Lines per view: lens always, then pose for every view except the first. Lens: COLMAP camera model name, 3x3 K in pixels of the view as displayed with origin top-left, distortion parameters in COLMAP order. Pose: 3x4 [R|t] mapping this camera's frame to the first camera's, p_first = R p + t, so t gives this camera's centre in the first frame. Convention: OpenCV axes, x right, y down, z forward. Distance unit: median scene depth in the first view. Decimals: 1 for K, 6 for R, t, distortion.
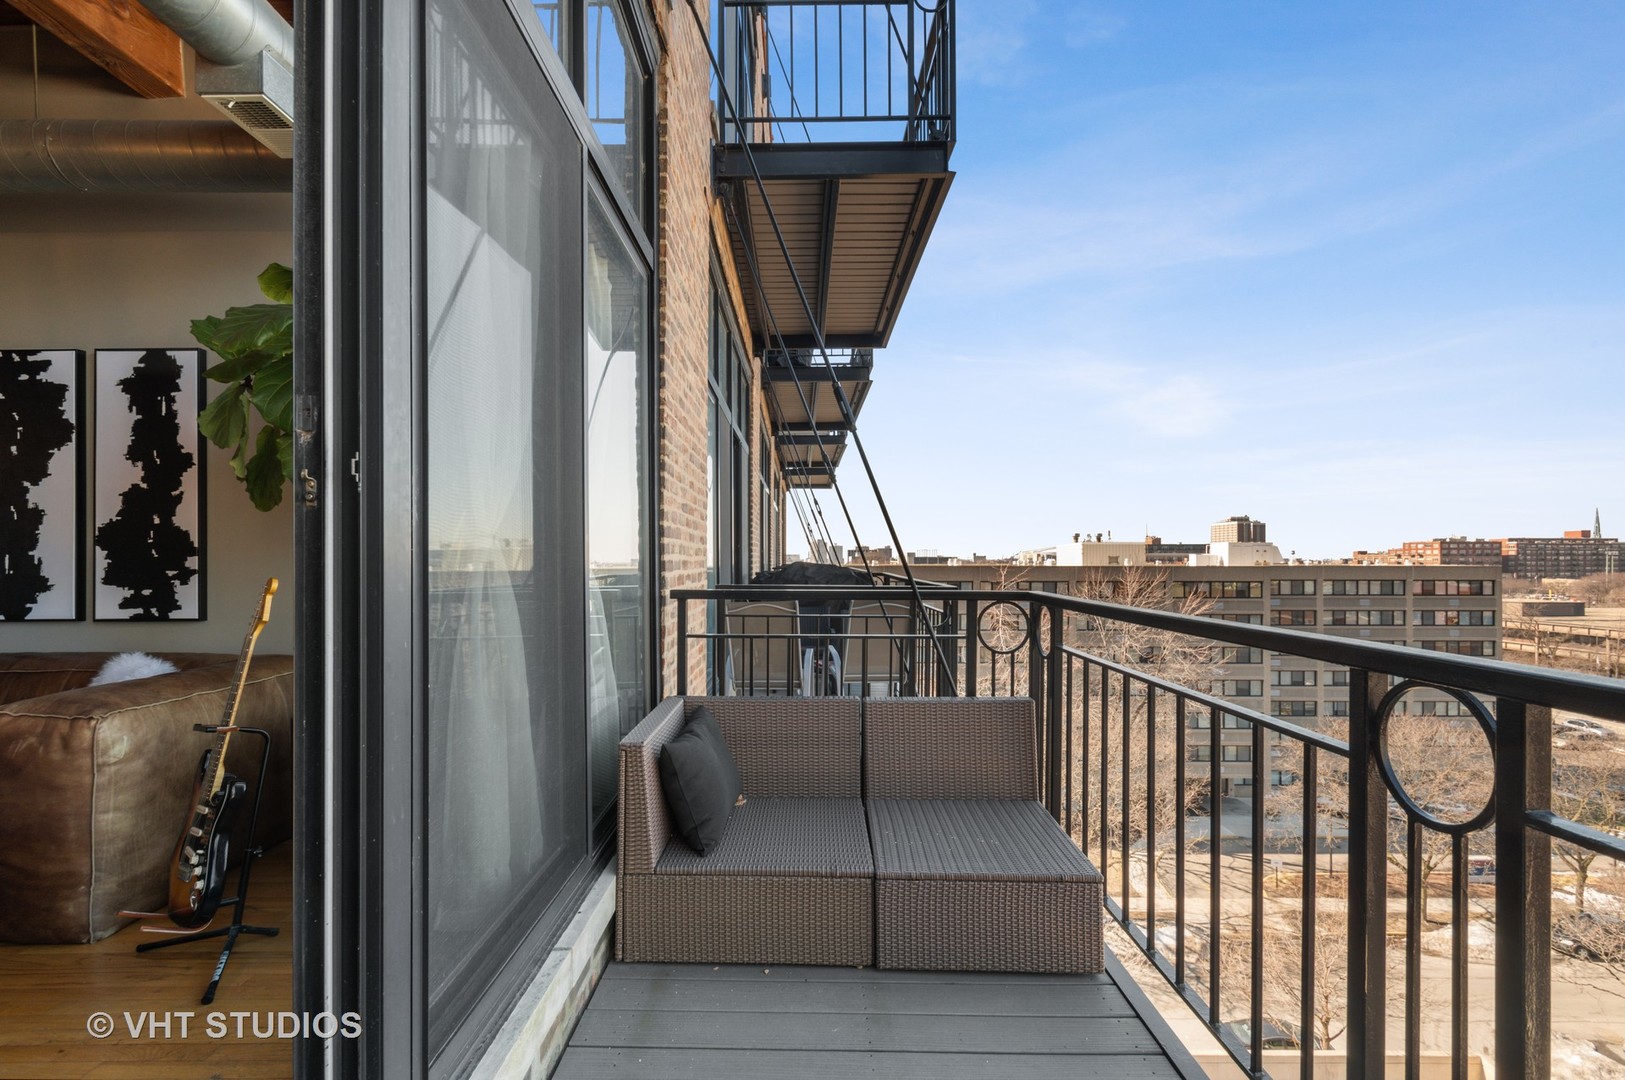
lens RADIAL K [[729.1, 0, 810.7], [0, 729.1, 545.0], [0, 0, 1]] dist [0.010870, -0.003474]
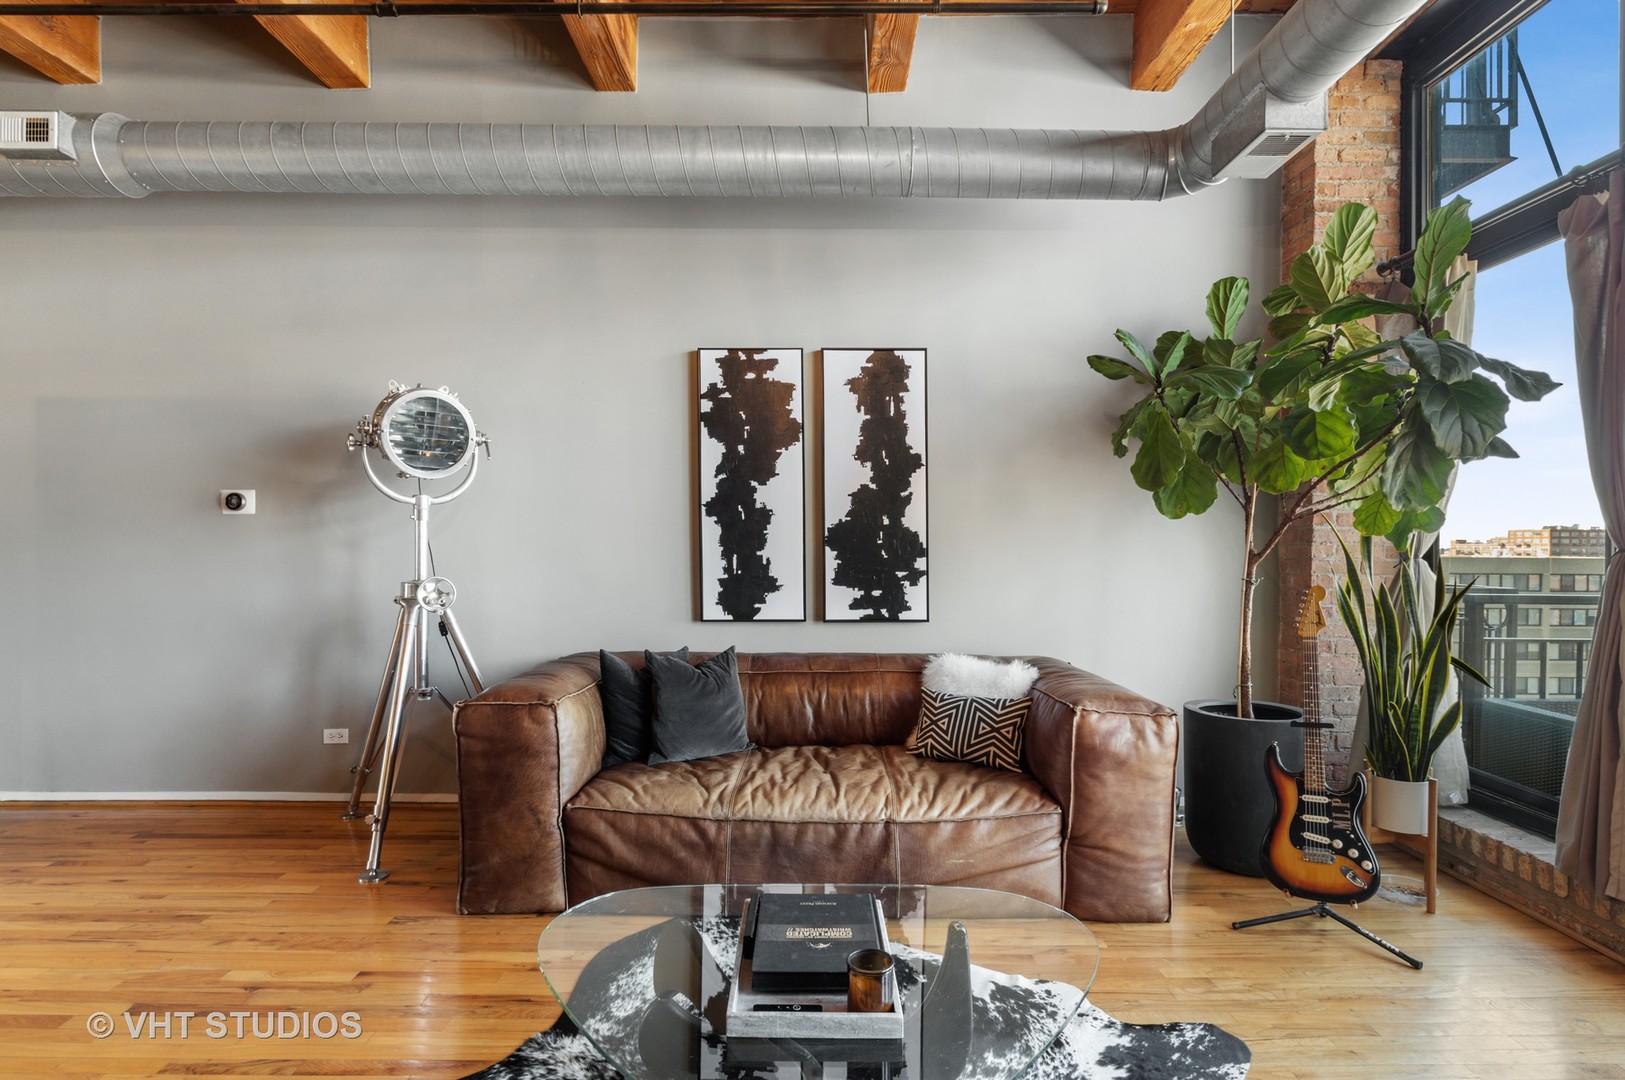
lens RADIAL K [[851.0, 0, 815.0], [0, 851.0, 547.8], [0, 0, 1]] dist [0.004133, 0.000192]
pose [[0.999893, 0.006918, 0.012856, -1.000591], [-0.007222, 0.999691, 0.023766, -0.024226], [-0.012688, -0.023857, 0.999635, -0.157308]]
